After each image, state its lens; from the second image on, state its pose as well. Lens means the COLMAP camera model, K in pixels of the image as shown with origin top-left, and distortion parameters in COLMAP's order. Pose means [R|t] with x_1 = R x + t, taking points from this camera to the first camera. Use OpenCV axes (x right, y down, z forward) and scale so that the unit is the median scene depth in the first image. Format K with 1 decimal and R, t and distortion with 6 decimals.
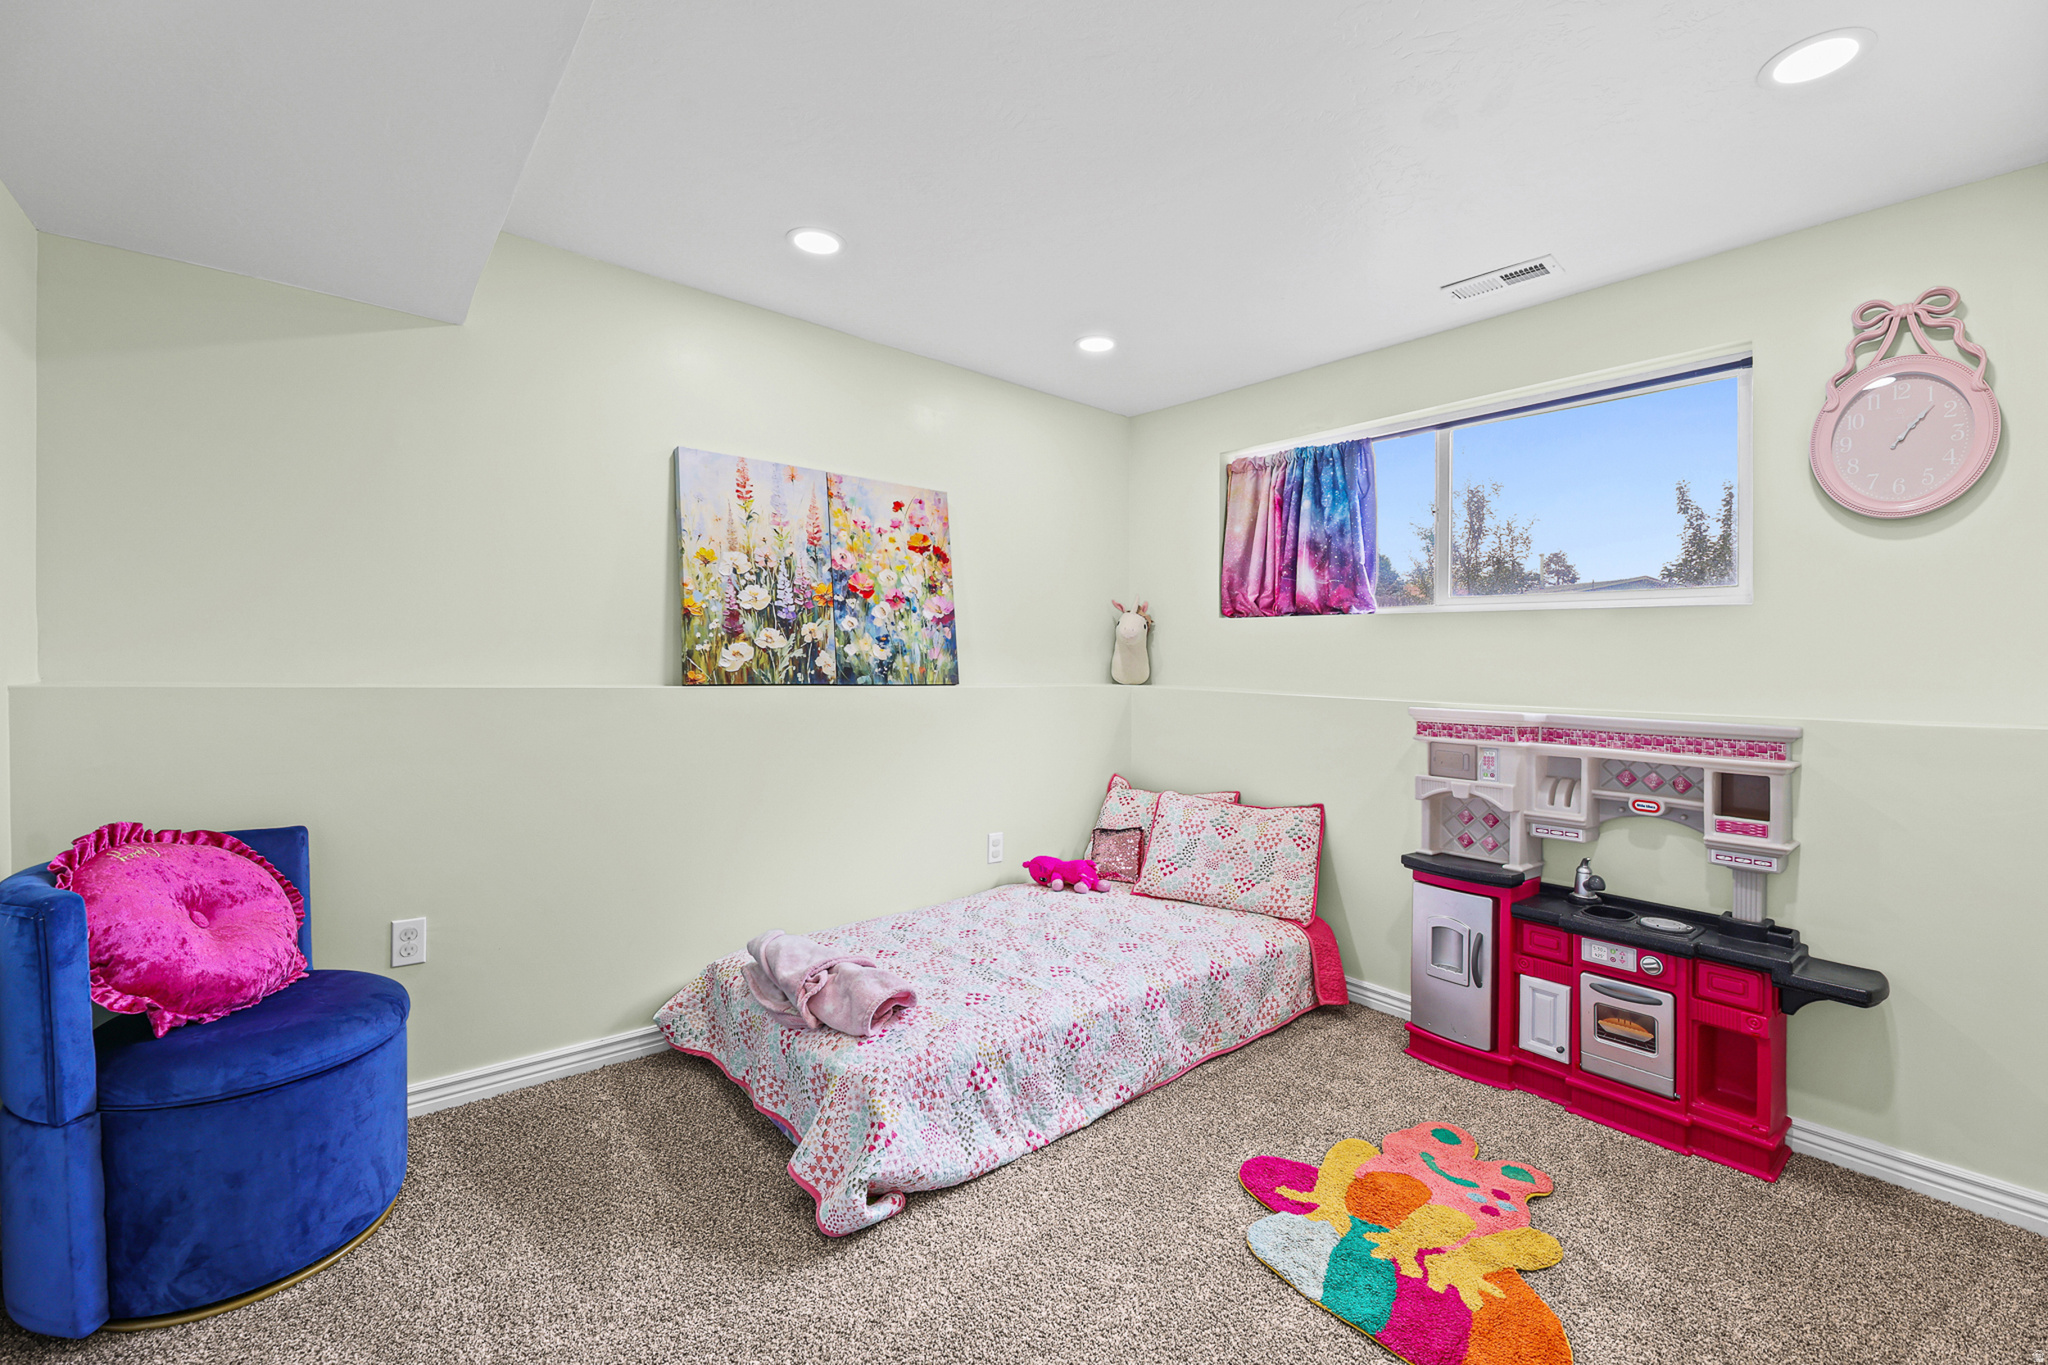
lens RADIAL K [[855.2, 0, 1026.0], [0, 855.2, 692.8], [0, 0, 1]] dist [-0.003811, -0.000770]
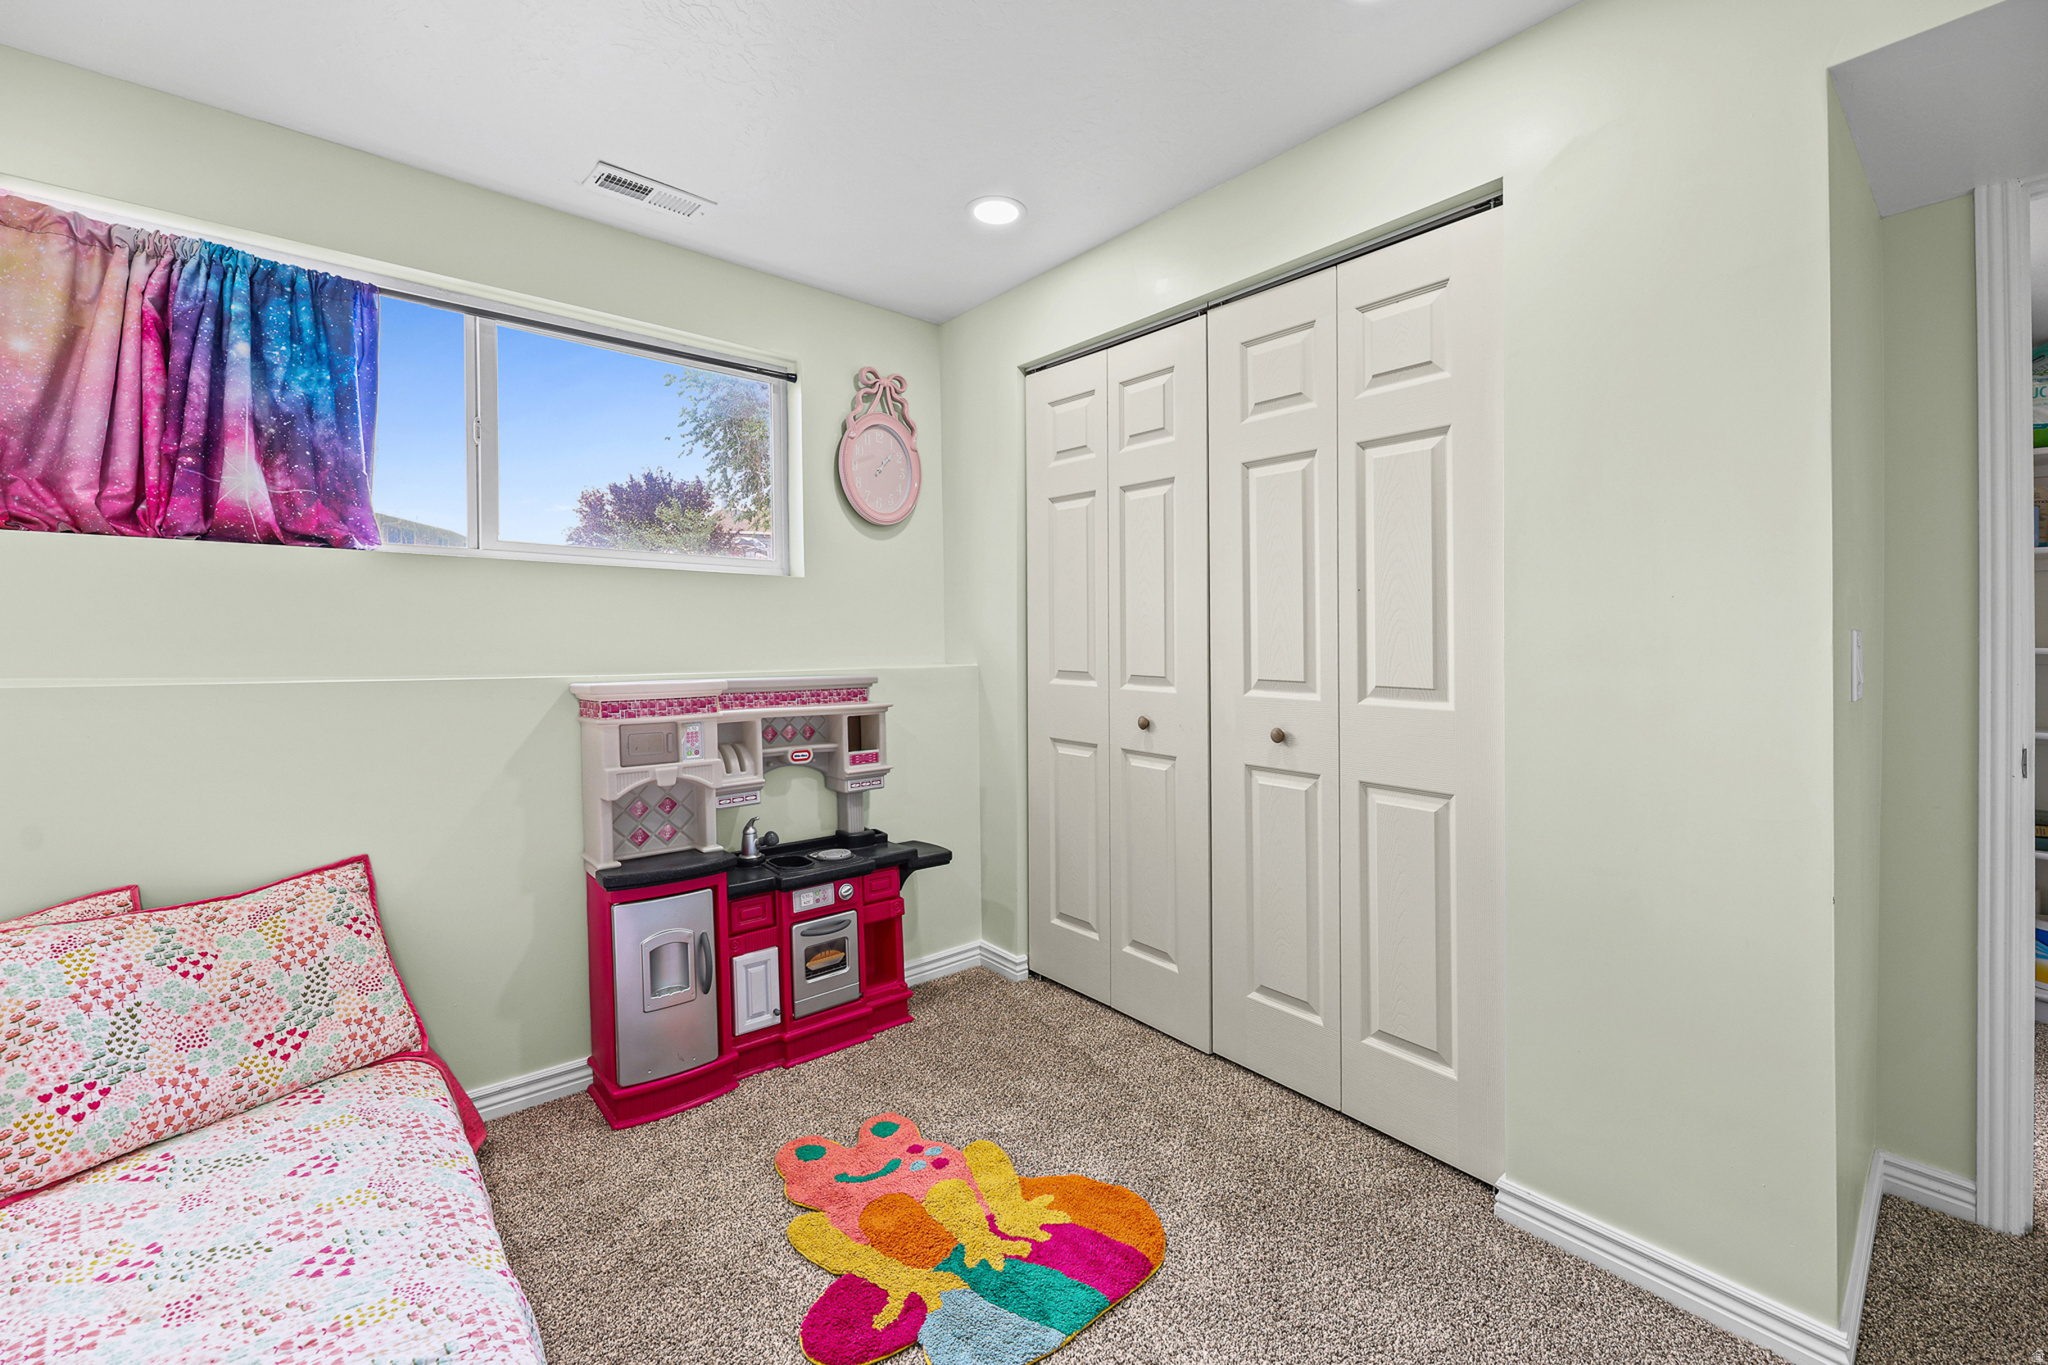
lens RADIAL K [[855.2, 0, 1029.1], [0, 855.2, 624.2], [0, 0, 1]] dist [-0.003811, -0.000770]
pose [[-0.033299, -0.005446, 0.999431, -0.363203], [0.028535, 0.999572, 0.006398, -0.033816], [-0.999038, 0.028732, -0.033129, 0.682575]]
